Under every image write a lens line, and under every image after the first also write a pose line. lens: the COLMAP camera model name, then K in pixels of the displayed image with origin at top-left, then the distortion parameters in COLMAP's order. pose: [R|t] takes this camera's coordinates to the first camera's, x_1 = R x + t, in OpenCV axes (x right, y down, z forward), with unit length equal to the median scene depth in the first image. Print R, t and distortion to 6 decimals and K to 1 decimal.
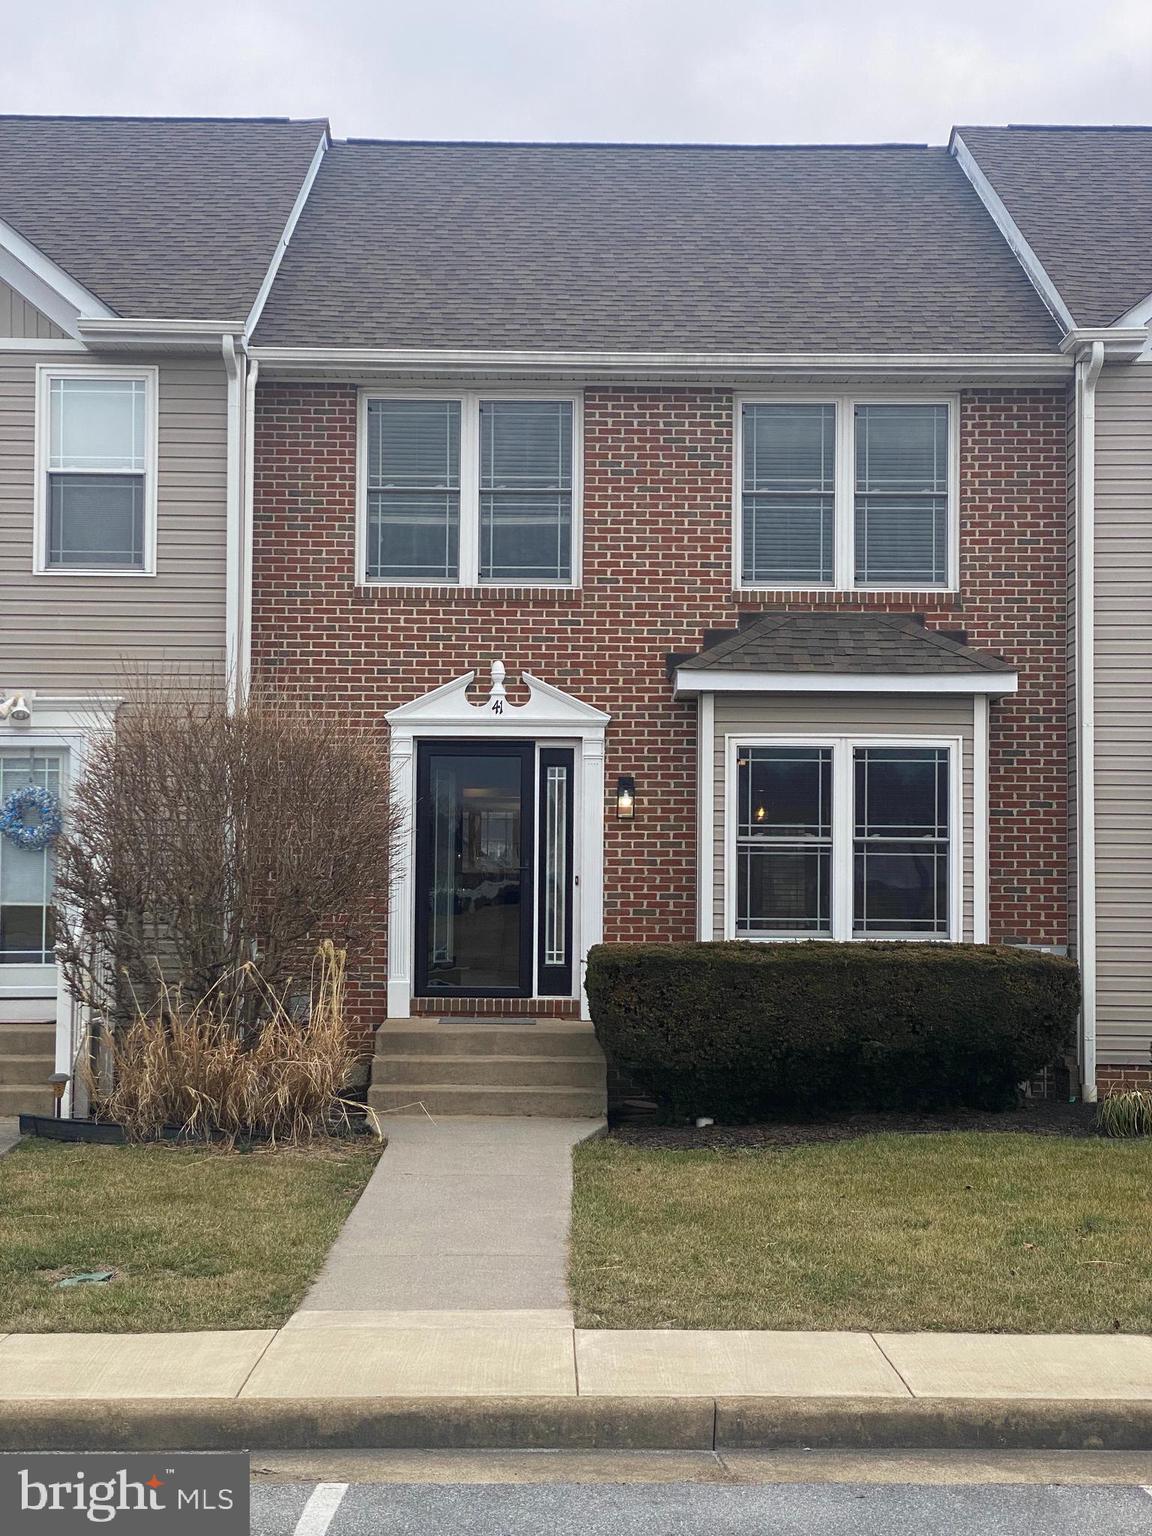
lens RADIAL K [[2337.3, 0, 581.0], [0, 2337.3, 774.7], [0, 0, 1]] dist [0.065237, 0.000000]
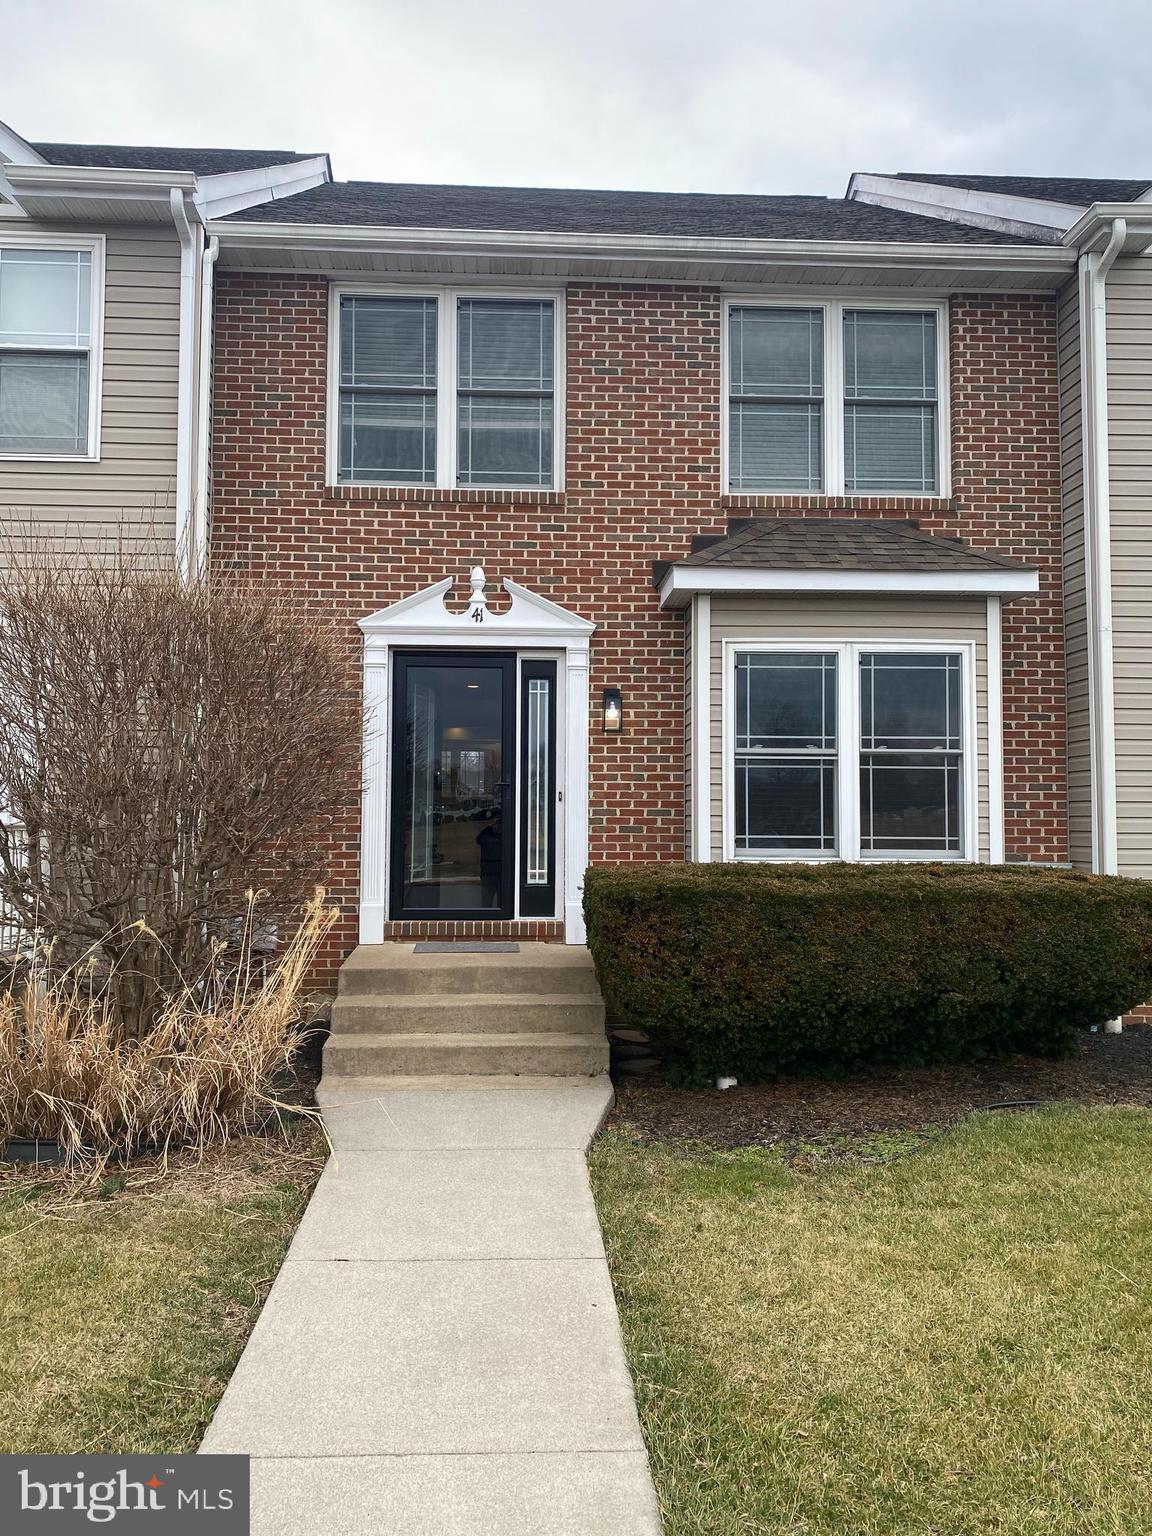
lens RADIAL K [[1165.6, 0, 562.2], [0, 1165.6, 758.8], [0, 0, 1]] dist [0.046056, -0.047134]
pose [[0.999059, -0.001027, 0.043363, -0.021789], [0.000895, 0.999995, 0.003047, 0.028350], [-0.043366, -0.003005, 0.999055, 0.523959]]
